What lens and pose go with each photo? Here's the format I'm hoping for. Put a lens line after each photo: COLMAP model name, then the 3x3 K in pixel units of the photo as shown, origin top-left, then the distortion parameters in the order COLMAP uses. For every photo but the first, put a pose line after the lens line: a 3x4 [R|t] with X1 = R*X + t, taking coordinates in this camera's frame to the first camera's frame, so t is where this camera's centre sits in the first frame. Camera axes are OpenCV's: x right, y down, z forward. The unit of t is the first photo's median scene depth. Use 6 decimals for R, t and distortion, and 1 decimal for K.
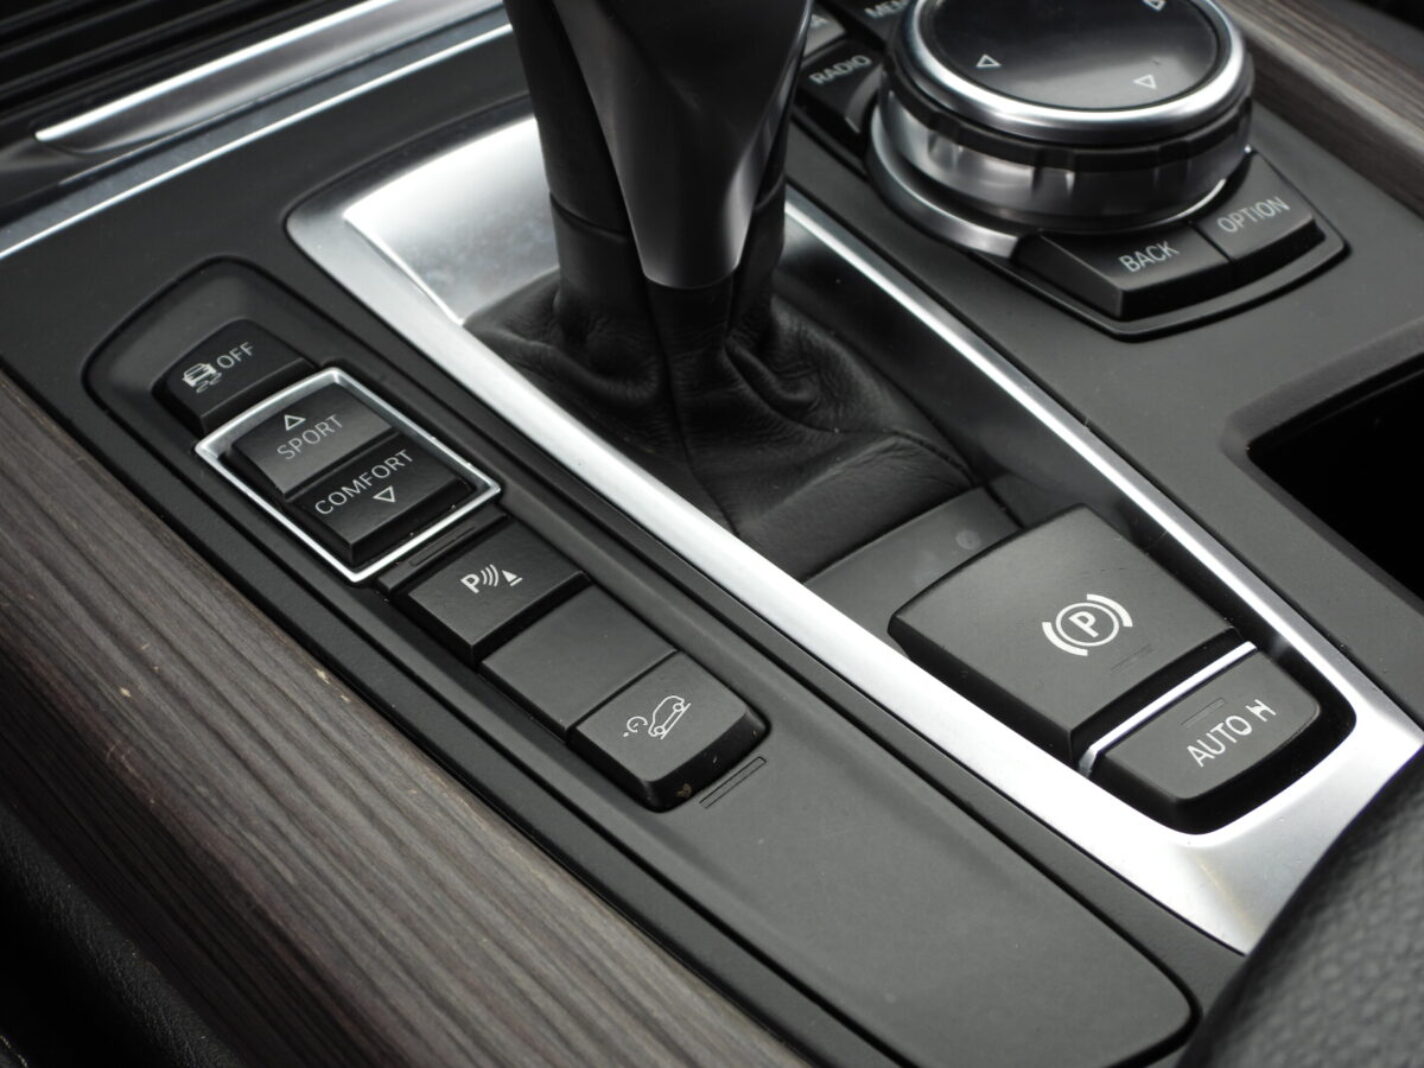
lens RADIAL K [[2276.5, 0, 712.0], [0, 2276.5, 534.0], [0, 0, 1]] dist [-0.066560, 0.044781]
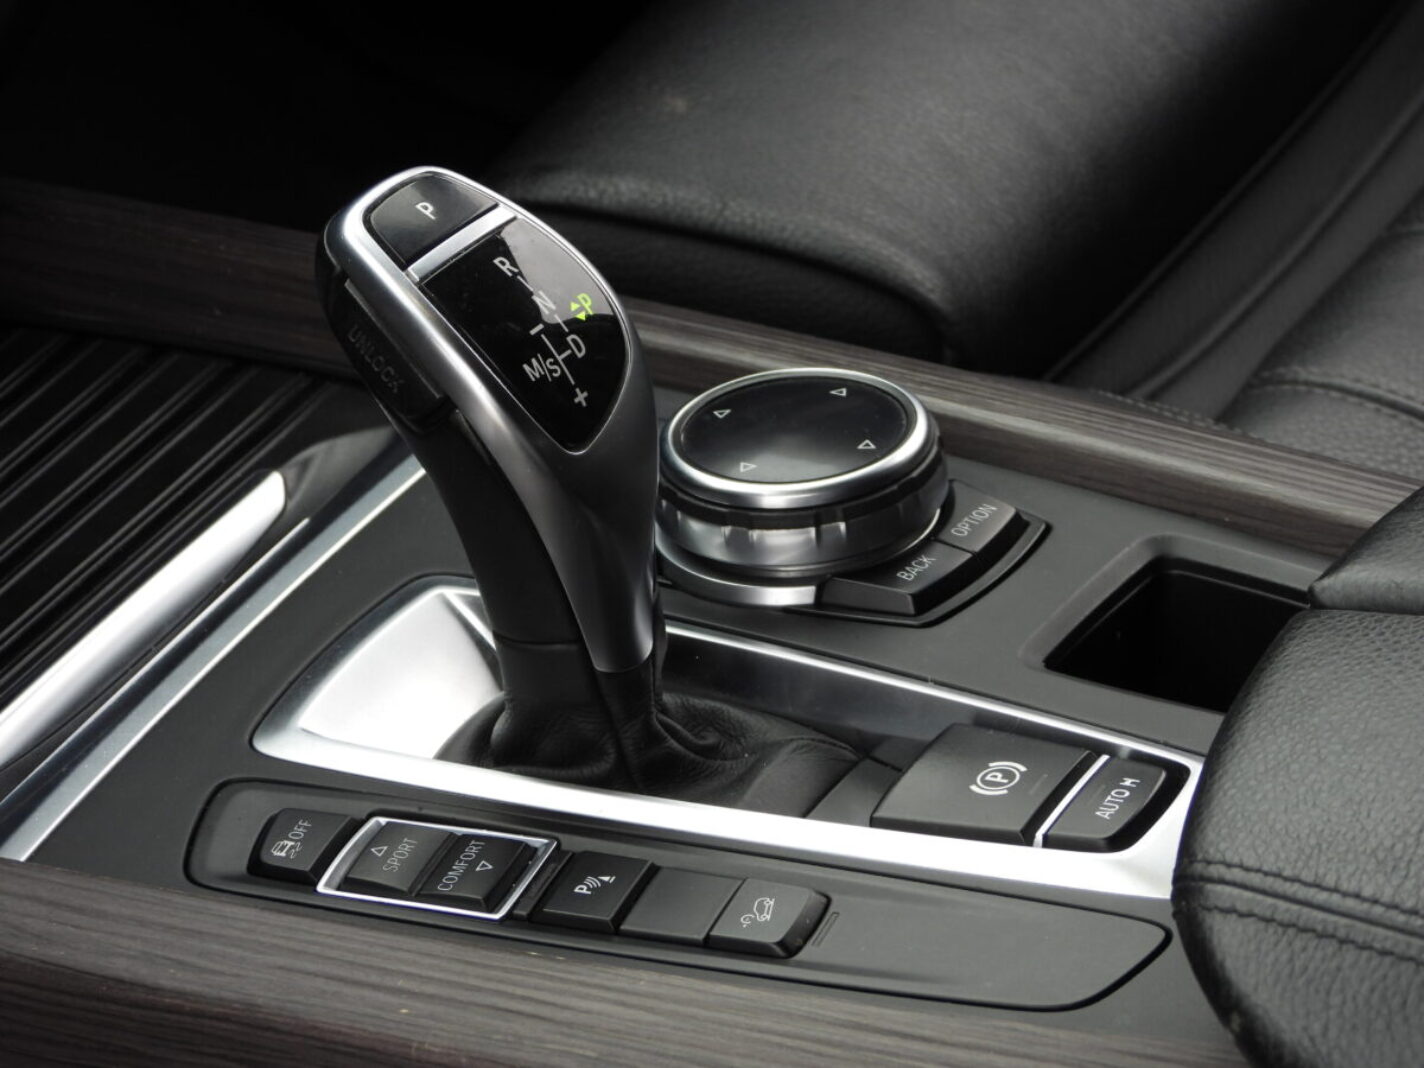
lens RADIAL K [[5546.7, 0, 712.0], [0, 5546.7, 534.0], [0, 0, 1]] dist [0.041385, -1.682219]
pose [[0.917317, -0.273222, 0.289619, -0.868016], [0.338336, 0.918371, -0.205242, 0.494415], [-0.209900, 0.286260, 0.934878, -2.041581]]
